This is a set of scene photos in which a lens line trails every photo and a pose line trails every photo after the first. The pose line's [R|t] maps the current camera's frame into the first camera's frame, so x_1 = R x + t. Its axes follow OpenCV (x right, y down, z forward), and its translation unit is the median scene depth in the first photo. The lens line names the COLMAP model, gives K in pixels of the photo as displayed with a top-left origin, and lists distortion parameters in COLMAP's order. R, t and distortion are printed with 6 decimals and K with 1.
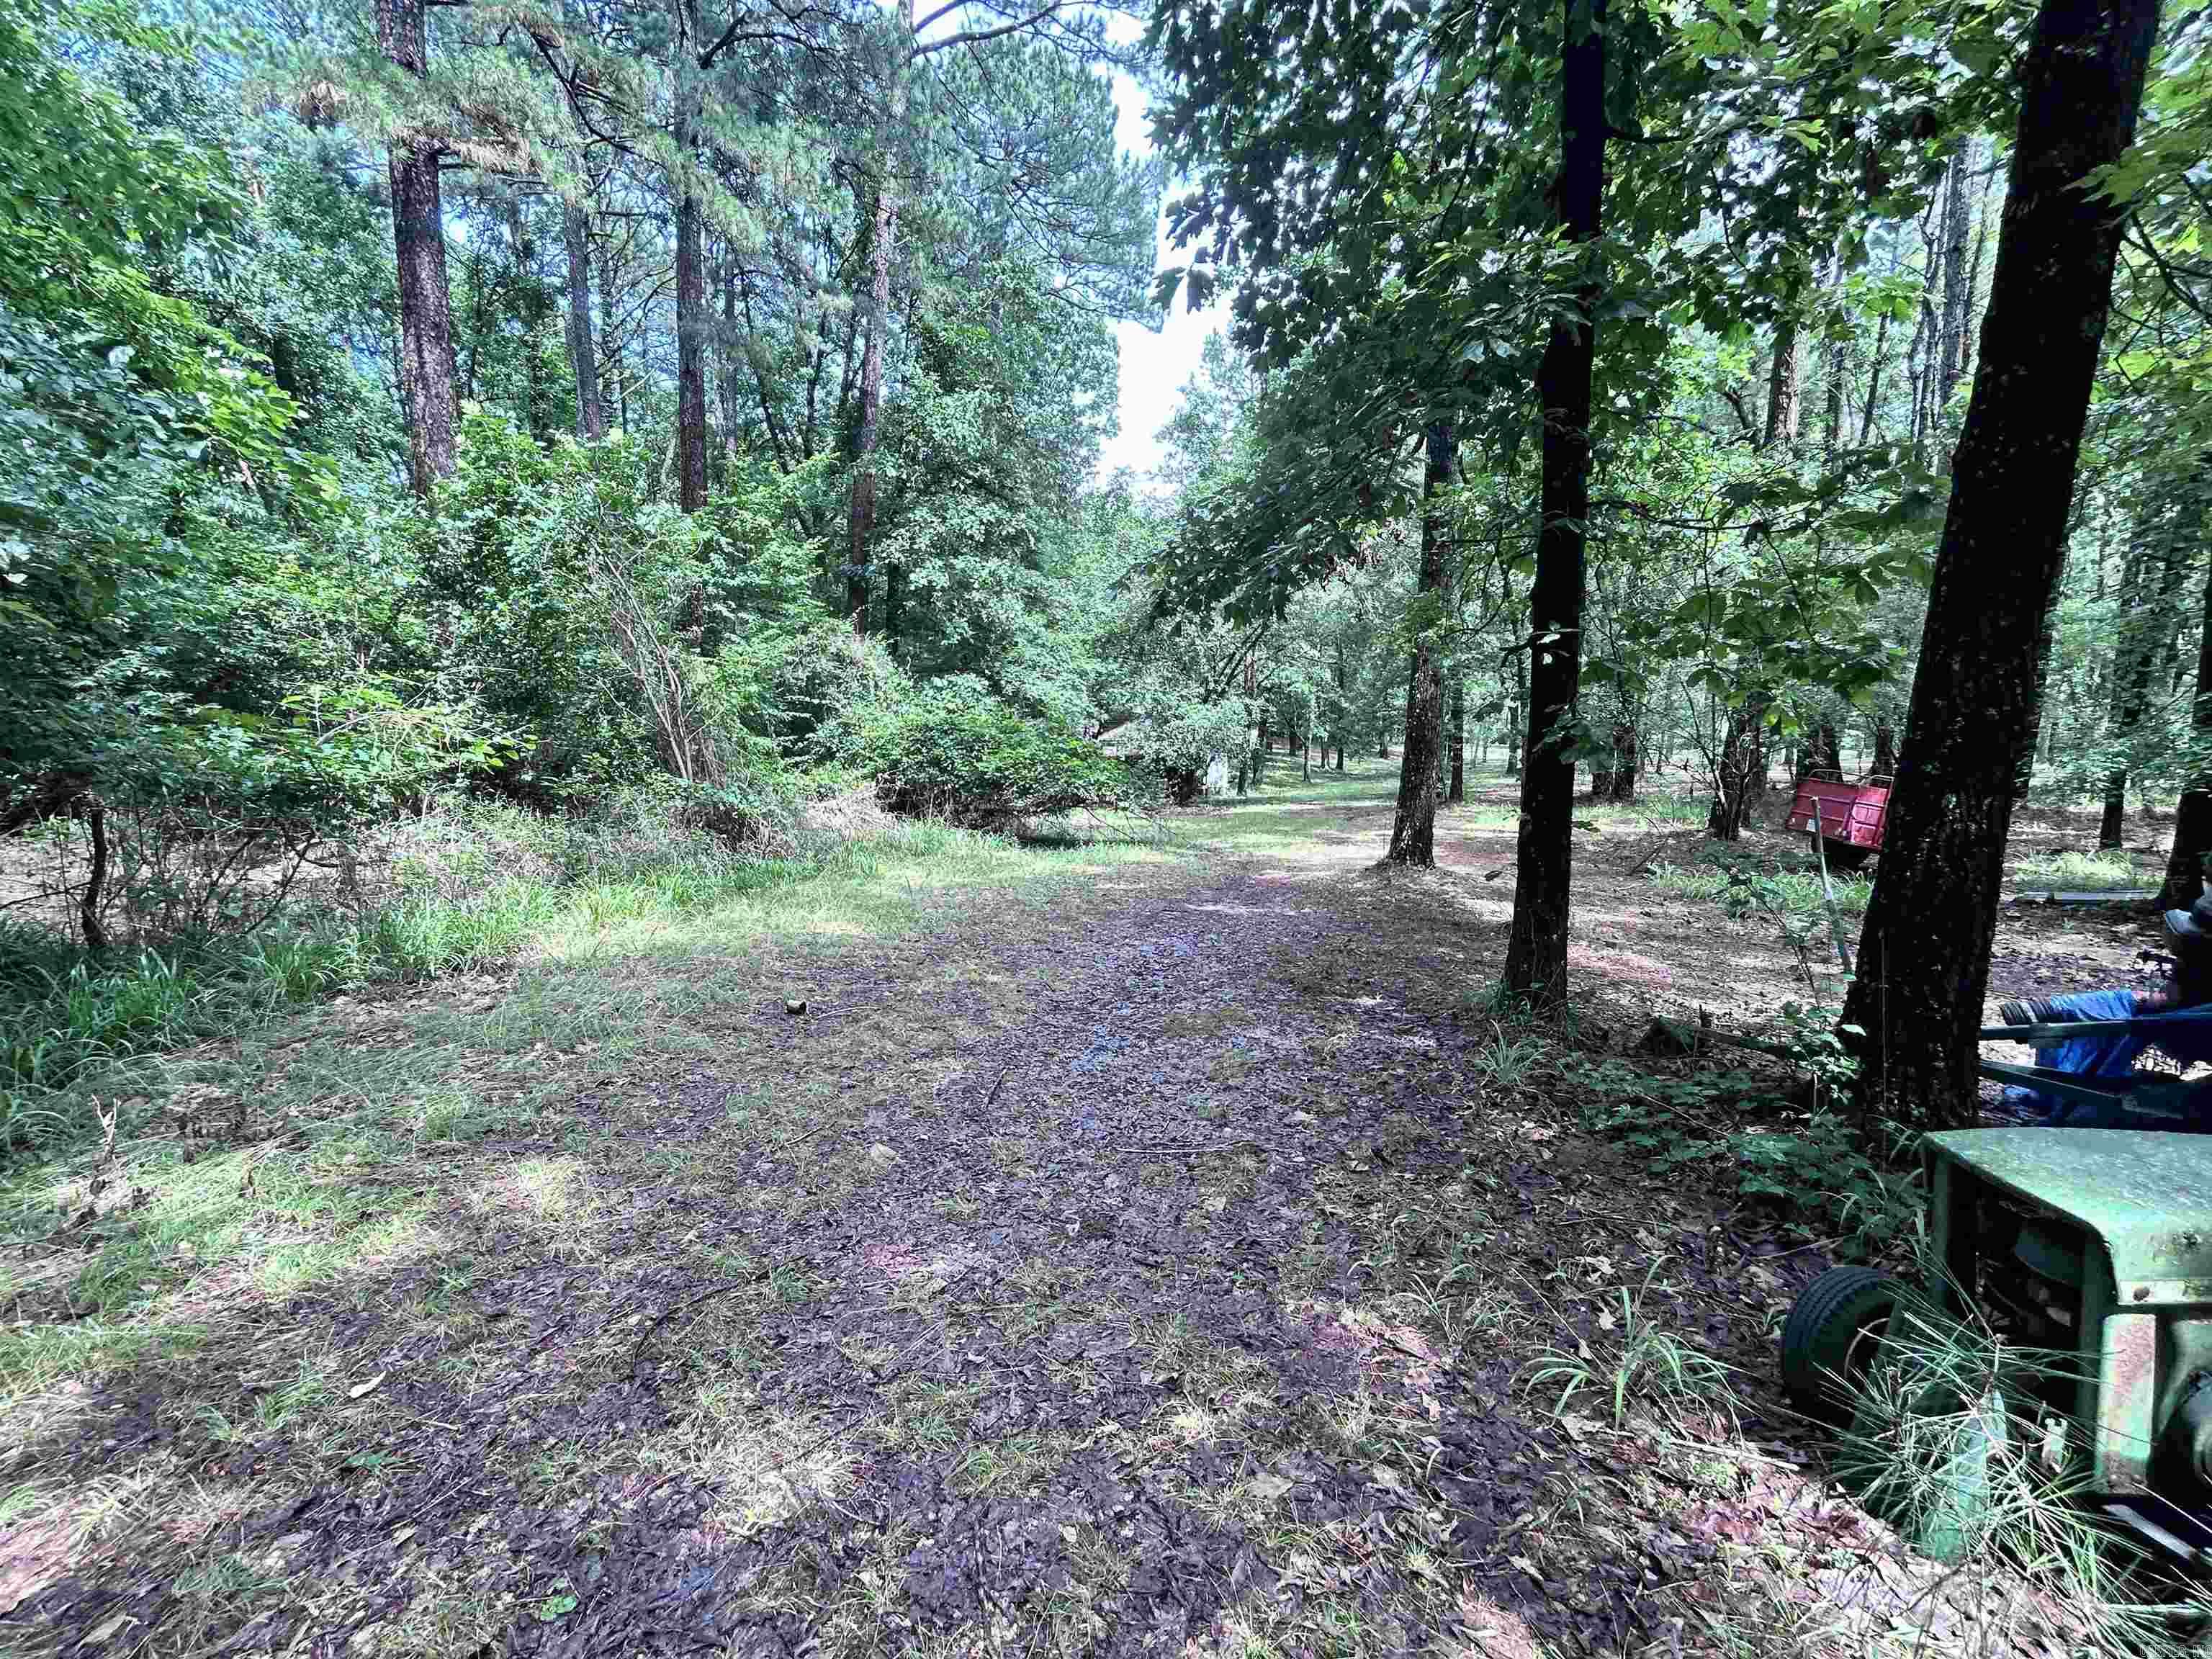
lens RADIAL K [[887.4, 0, 1096.8], [0, 887.4, 823.8], [0, 0, 1]] dist [0.003991, -0.000178]
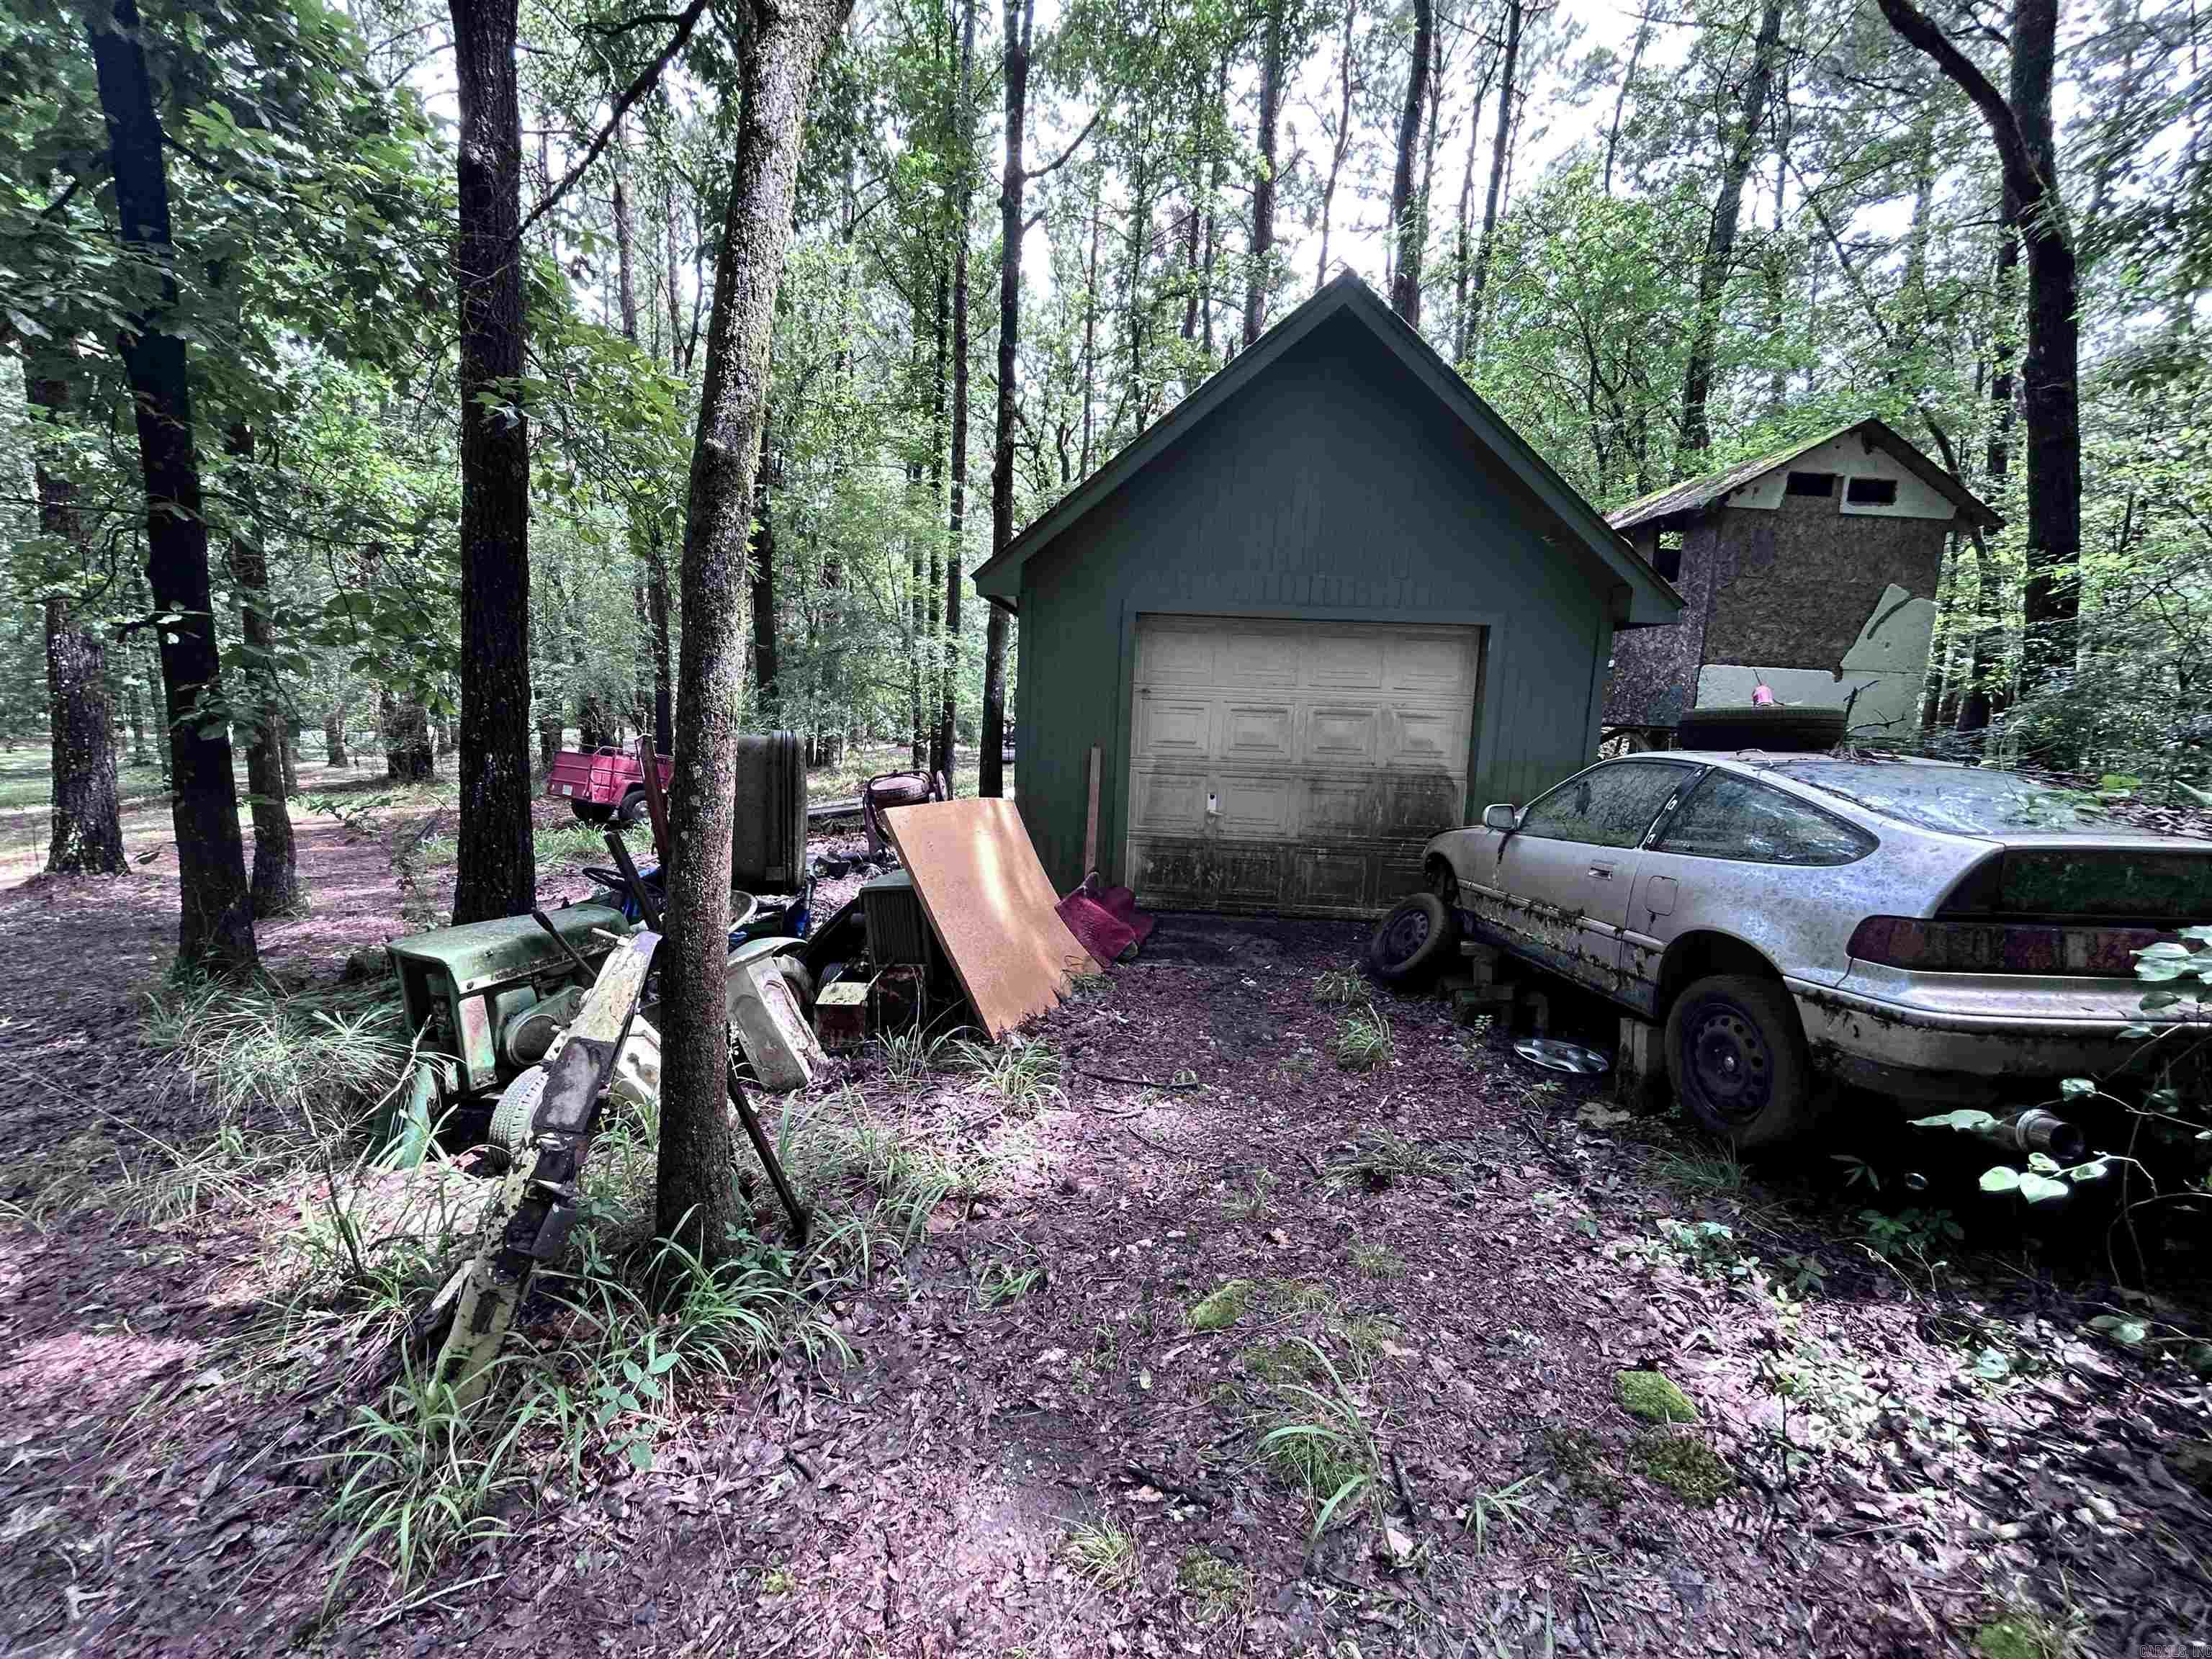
lens RADIAL K [[887.4, 0, 1096.8], [0, 887.4, 823.8], [0, 0, 1]] dist [0.003991, -0.000178]
pose [[0.393956, -0.106878, 0.912894, -0.036137], [0.084368, 0.993228, 0.079875, 0.035399], [-0.915249, 0.045552, 0.400305, -0.389038]]
